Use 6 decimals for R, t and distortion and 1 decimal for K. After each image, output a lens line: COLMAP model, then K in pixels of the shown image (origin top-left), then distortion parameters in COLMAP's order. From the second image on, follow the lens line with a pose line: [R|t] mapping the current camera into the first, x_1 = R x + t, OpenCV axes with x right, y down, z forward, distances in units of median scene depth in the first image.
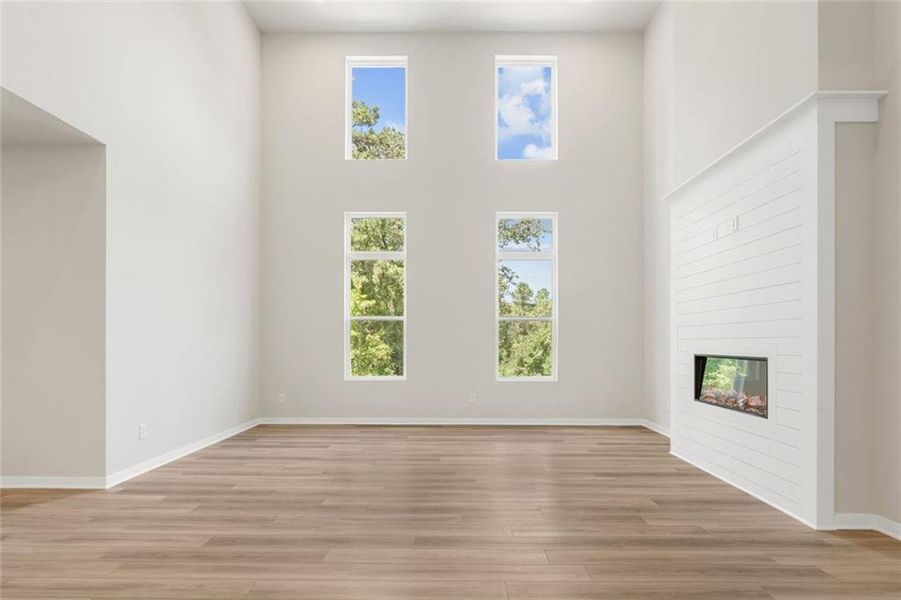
lens RADIAL K [[468.6, 0, 437.3], [0, 468.6, 343.0], [0, 0, 1]] dist [-0.006670, -0.000922]
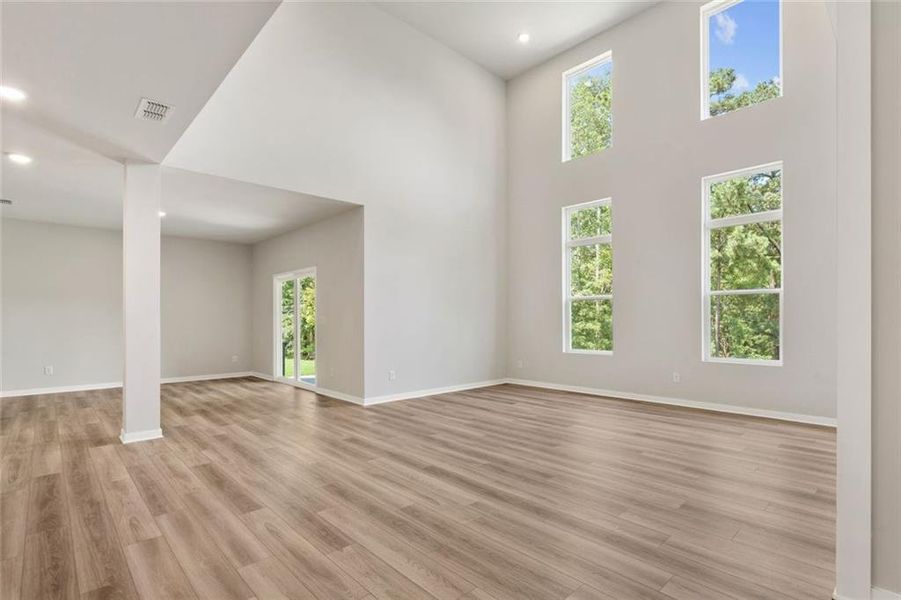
lens RADIAL K [[423.0, 0, 472.5], [0, 423.0, 323.8], [0, 0, 1]] dist [-0.004646, -0.000088]
pose [[0.715936, 0.001965, -0.698163, 0.381180], [0.005030, 0.999956, 0.007972, -0.002046], [0.698147, -0.009219, 0.715895, 0.089578]]
